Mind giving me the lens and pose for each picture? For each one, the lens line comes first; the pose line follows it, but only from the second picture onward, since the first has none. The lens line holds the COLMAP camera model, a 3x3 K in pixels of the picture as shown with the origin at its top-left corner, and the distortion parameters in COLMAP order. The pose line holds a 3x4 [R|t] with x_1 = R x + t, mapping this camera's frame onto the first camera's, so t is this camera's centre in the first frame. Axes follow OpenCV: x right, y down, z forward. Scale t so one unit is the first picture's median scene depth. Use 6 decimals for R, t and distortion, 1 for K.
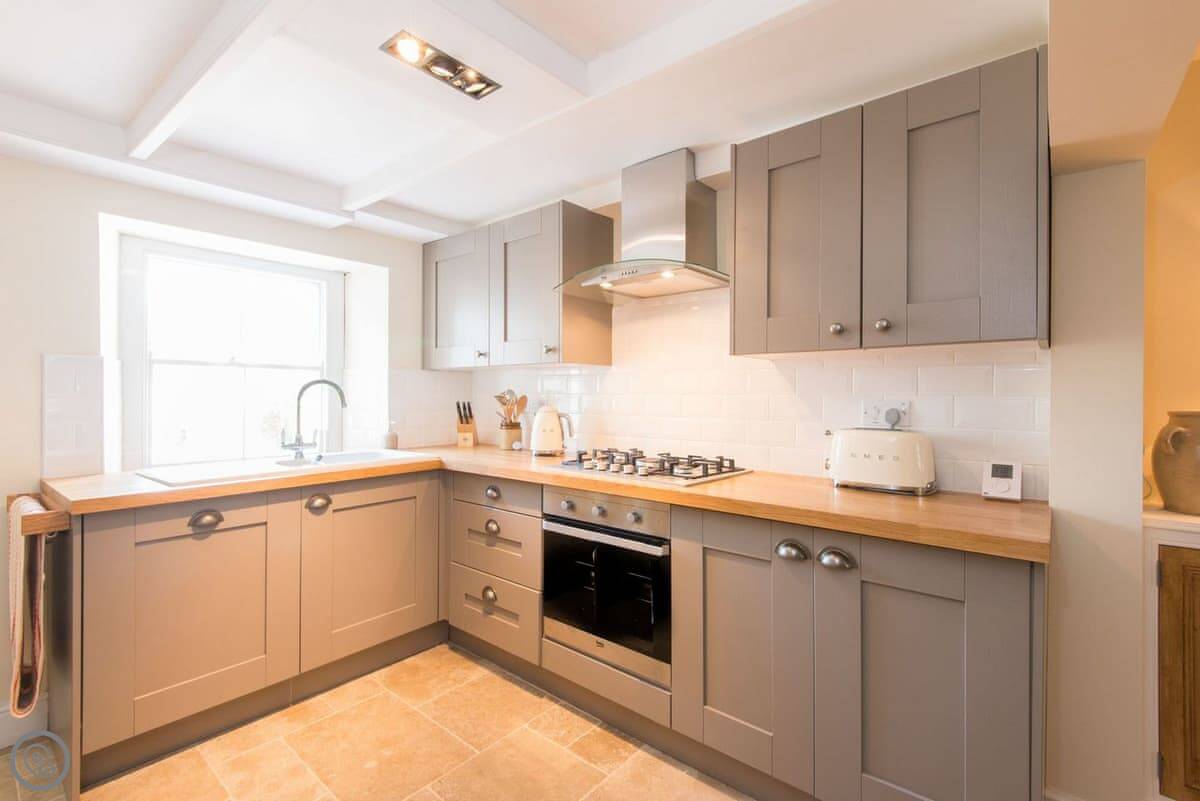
lens RADIAL K [[546.4, 0, 602.2], [0, 546.4, 396.5], [0, 0, 1]] dist [0.016302, -0.002302]
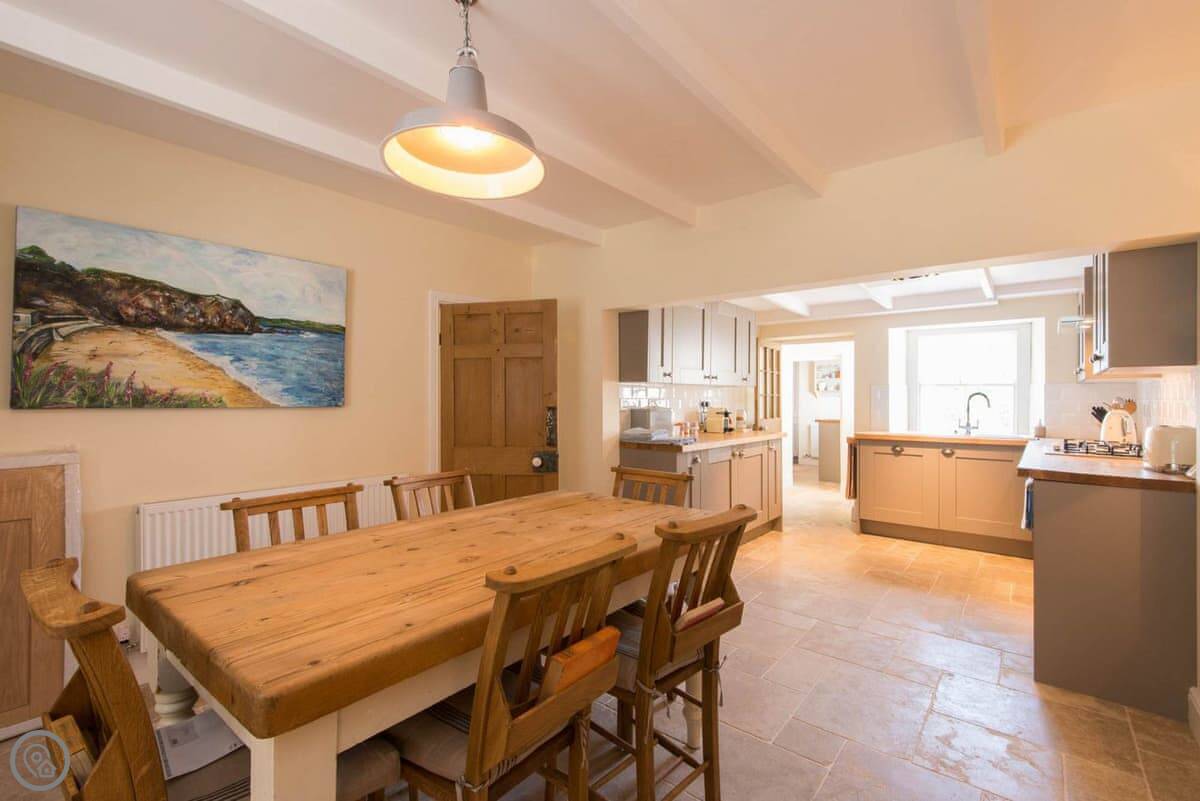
lens RADIAL K [[546.4, 0, 594.4], [0, 546.4, 392.8], [0, 0, 1]] dist [0.016302, -0.002302]
pose [[0.002514, -0.011383, -0.999932, 1.549745], [-0.010837, 0.999876, -0.011409, 0.006106], [0.999938, 0.010865, 0.002390, -0.352453]]
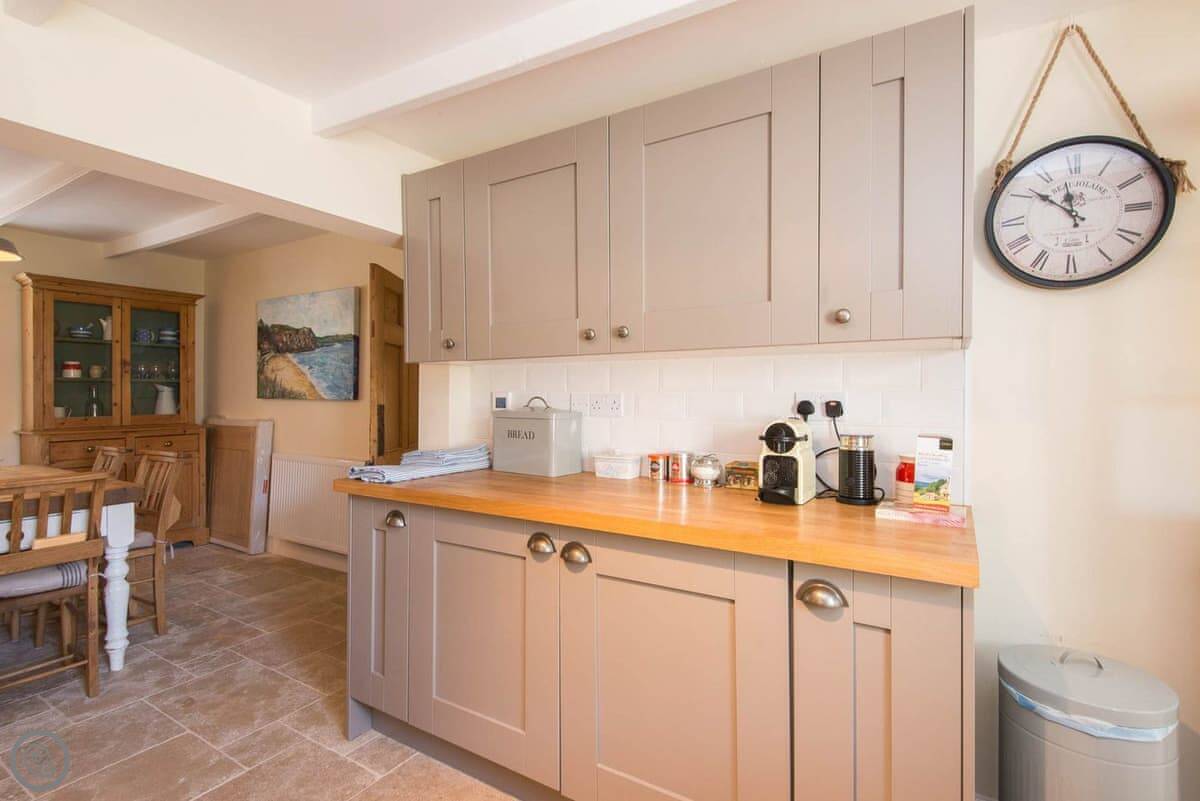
lens RADIAL K [[546.4, 0, 599.1], [0, 546.4, 398.4], [0, 0, 1]] dist [0.016302, -0.002302]
pose [[-0.987469, -0.007280, -0.157648, -0.357826], [-0.008904, 0.999914, 0.009598, 0.003619], [0.157565, 0.010882, -0.987449, 0.834205]]
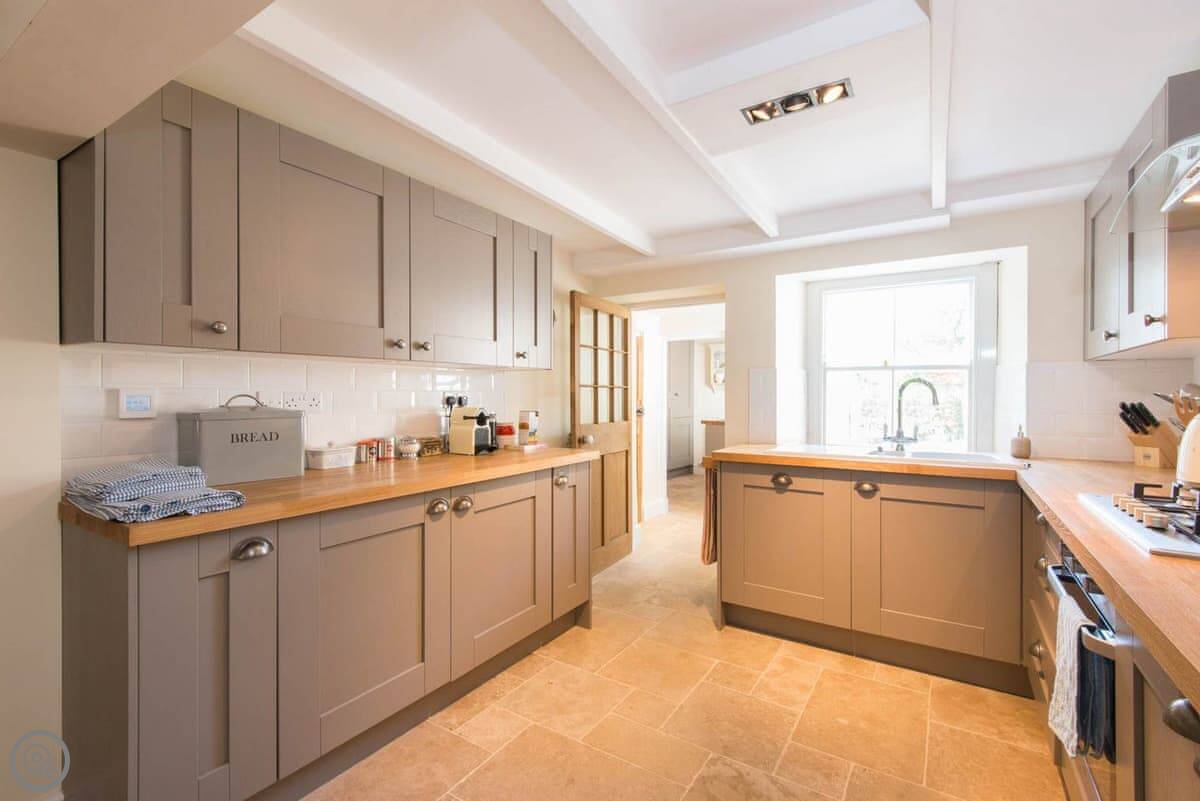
lens RADIAL K [[546.4, 0, 596.7], [0, 546.4, 395.1], [0, 0, 1]] dist [0.016302, -0.002302]
pose [[0.120657, -0.000593, -0.992694, 0.526032], [-0.007507, 0.999971, -0.001510, 0.008614], [0.992666, 0.007635, 0.120649, 0.301608]]
